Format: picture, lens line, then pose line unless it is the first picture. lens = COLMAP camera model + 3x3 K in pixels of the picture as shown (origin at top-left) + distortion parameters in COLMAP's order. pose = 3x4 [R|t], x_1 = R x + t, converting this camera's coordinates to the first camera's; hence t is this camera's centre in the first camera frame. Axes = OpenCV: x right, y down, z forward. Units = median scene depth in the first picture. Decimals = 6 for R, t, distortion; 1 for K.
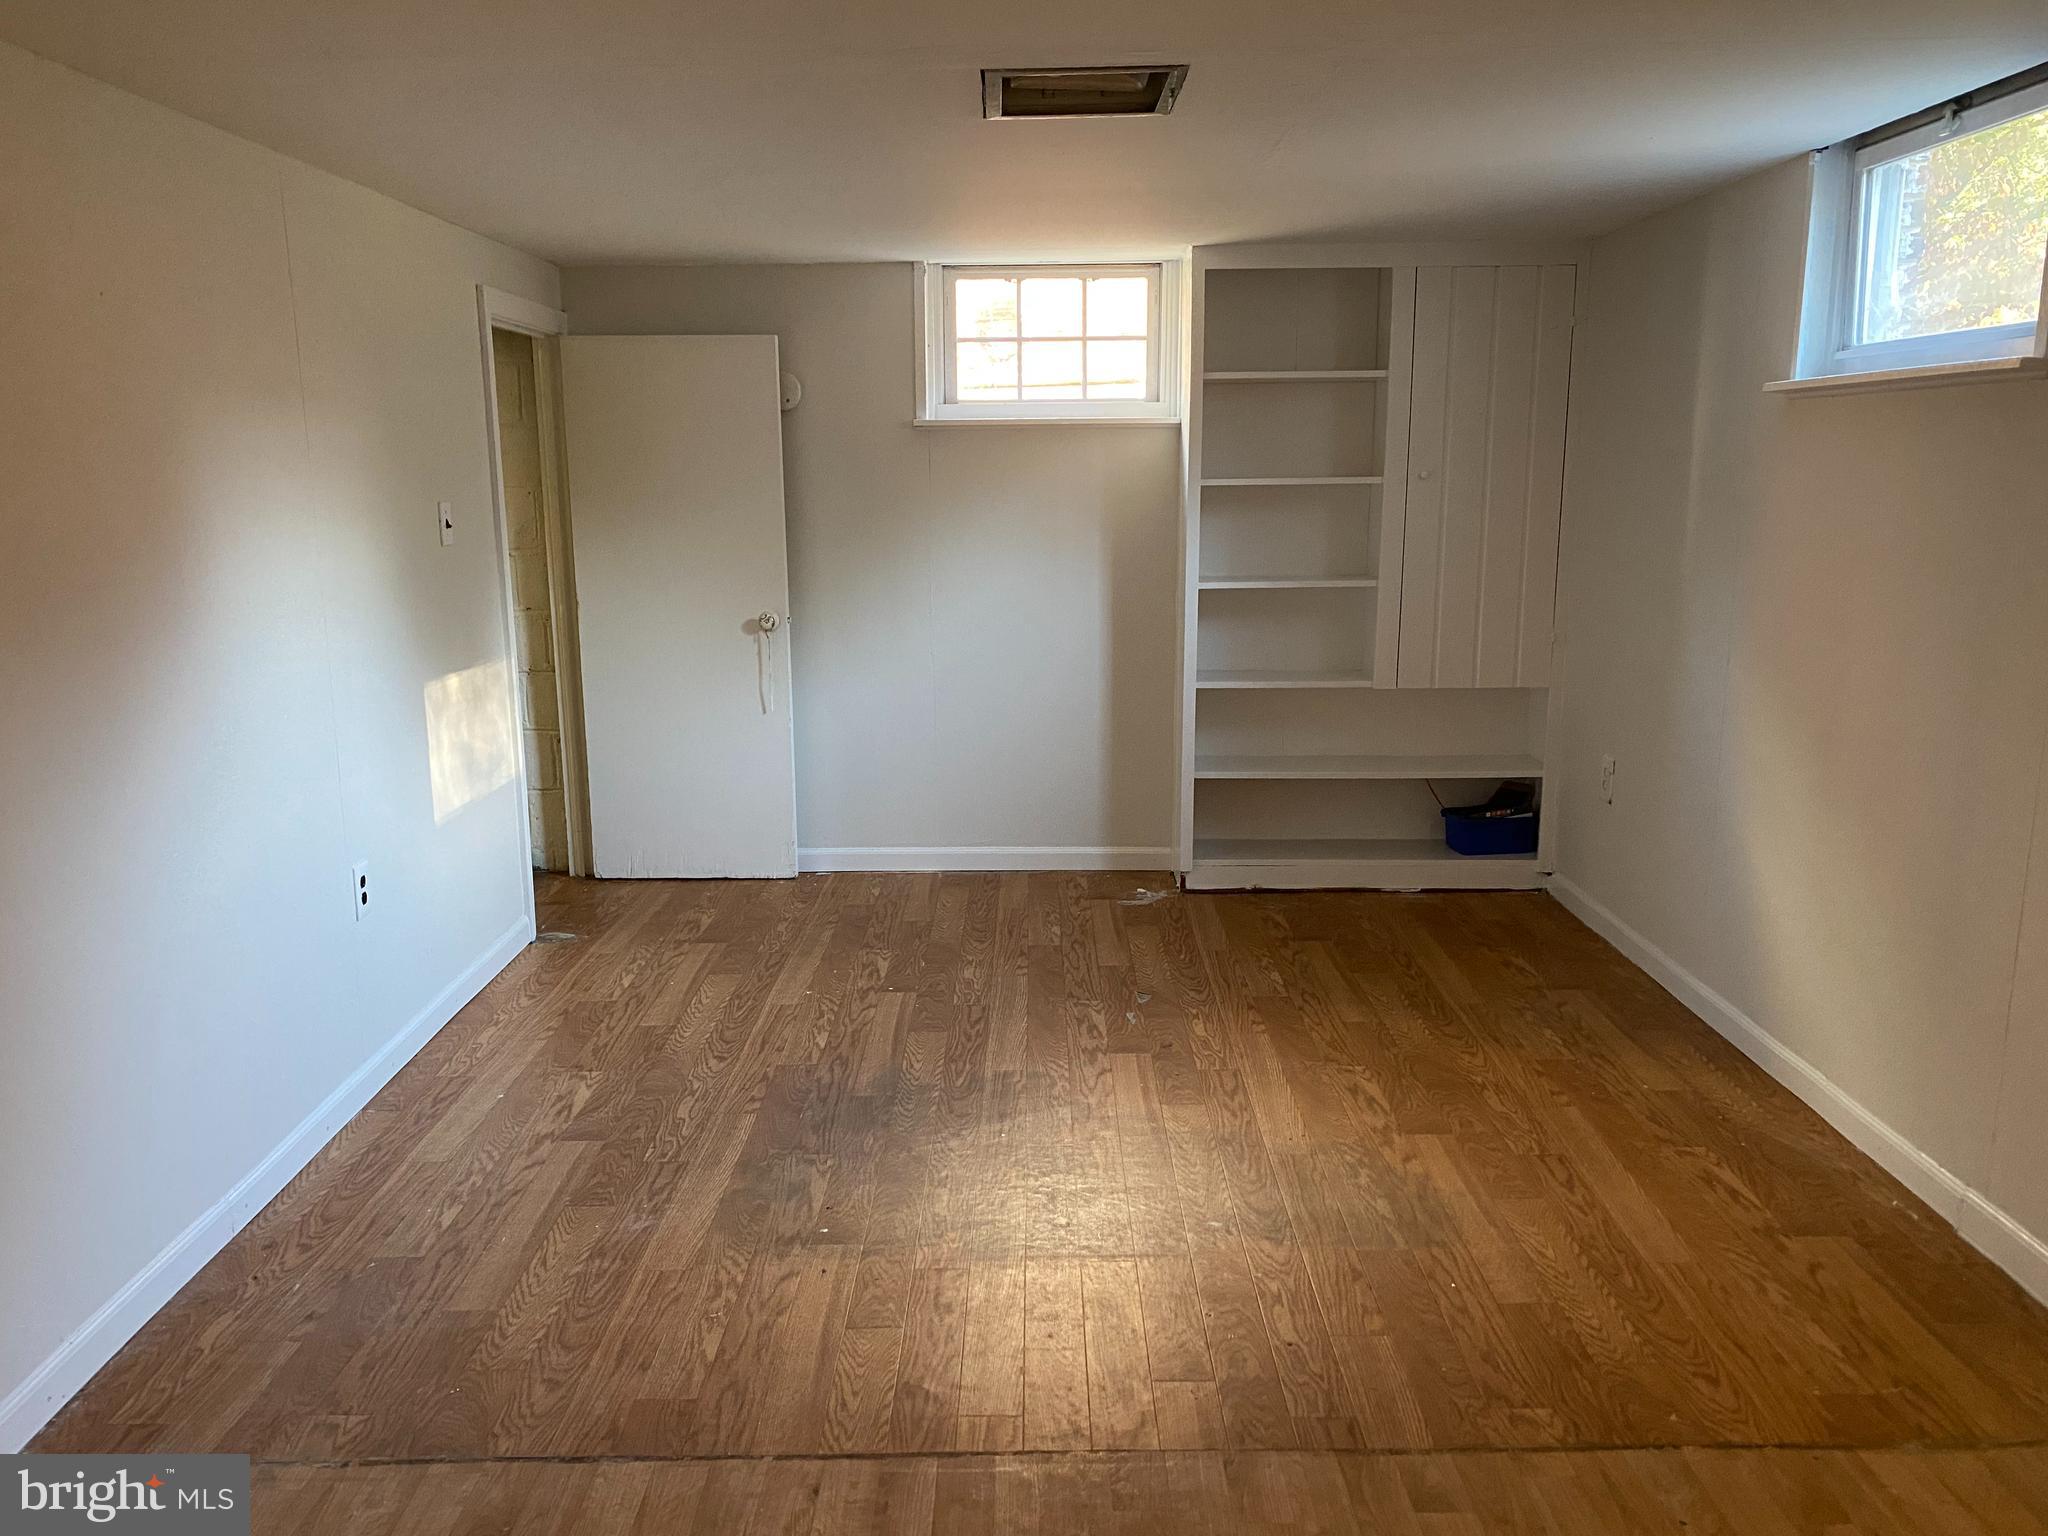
lens RADIAL K [[1549.5, 0, 1017.0], [0, 1549.5, 765.2], [0, 0, 1]] dist [0.131610, -0.194775]
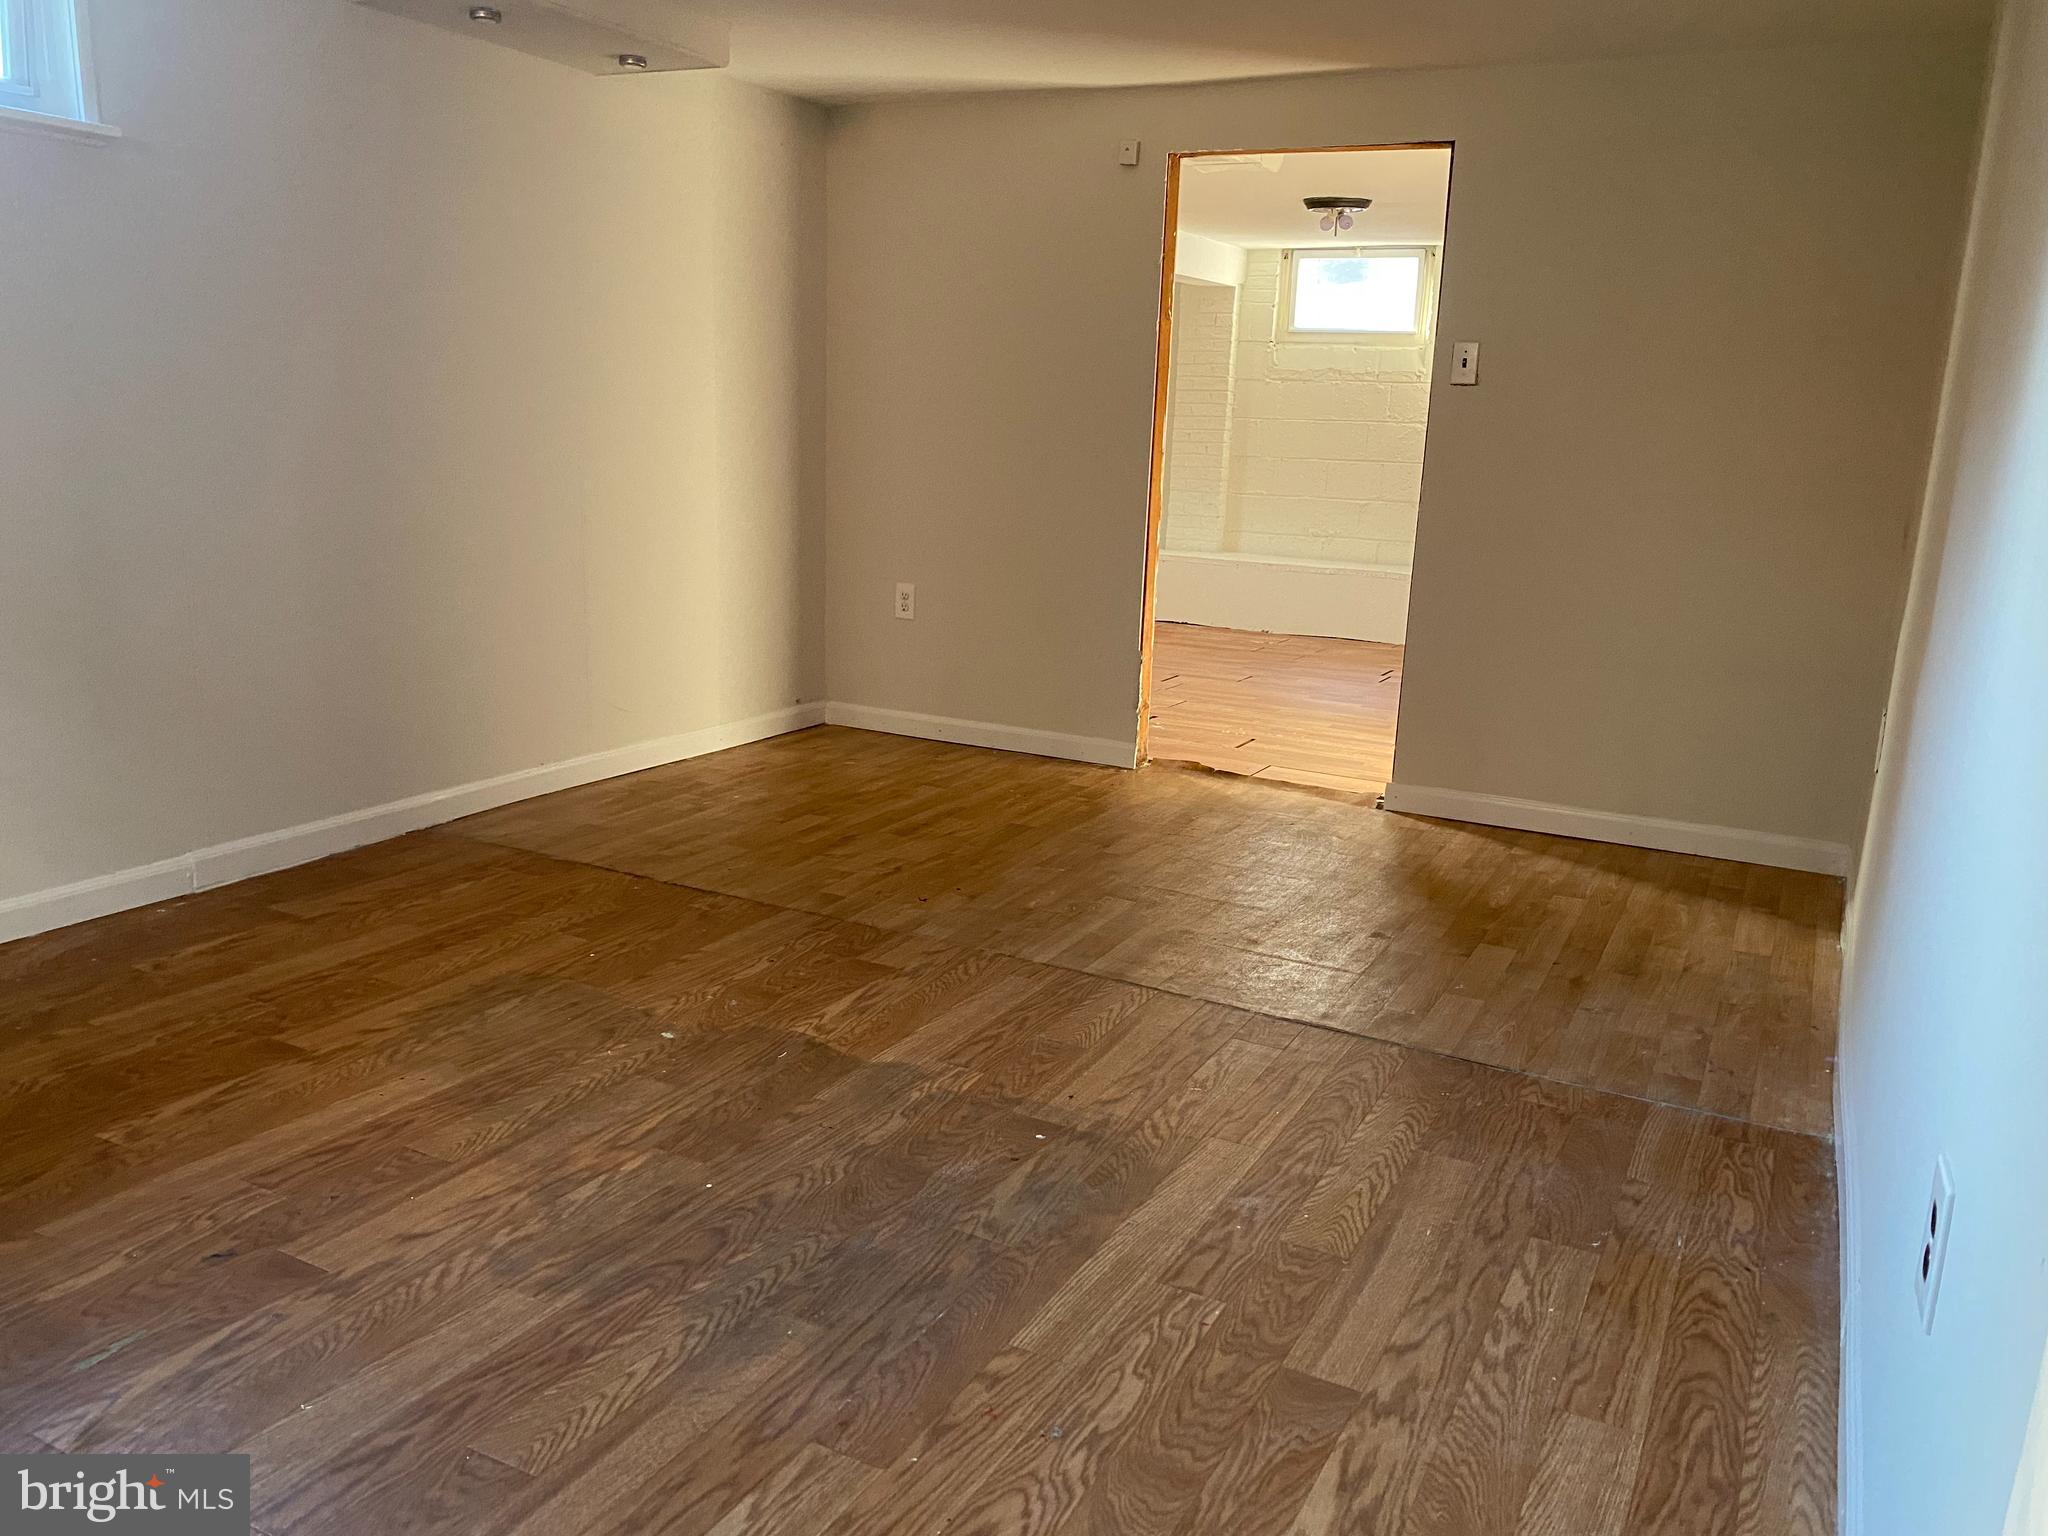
lens RADIAL K [[1549.5, 0, 1017.0], [0, 1549.5, 765.2], [0, 0, 1]] dist [0.131610, -0.194775]
pose [[-0.888857, -0.118721, 0.442536, -0.428633], [0.064756, 0.923602, 0.377844, -0.184980], [-0.453585, 0.364506, -0.813263, 1.517989]]
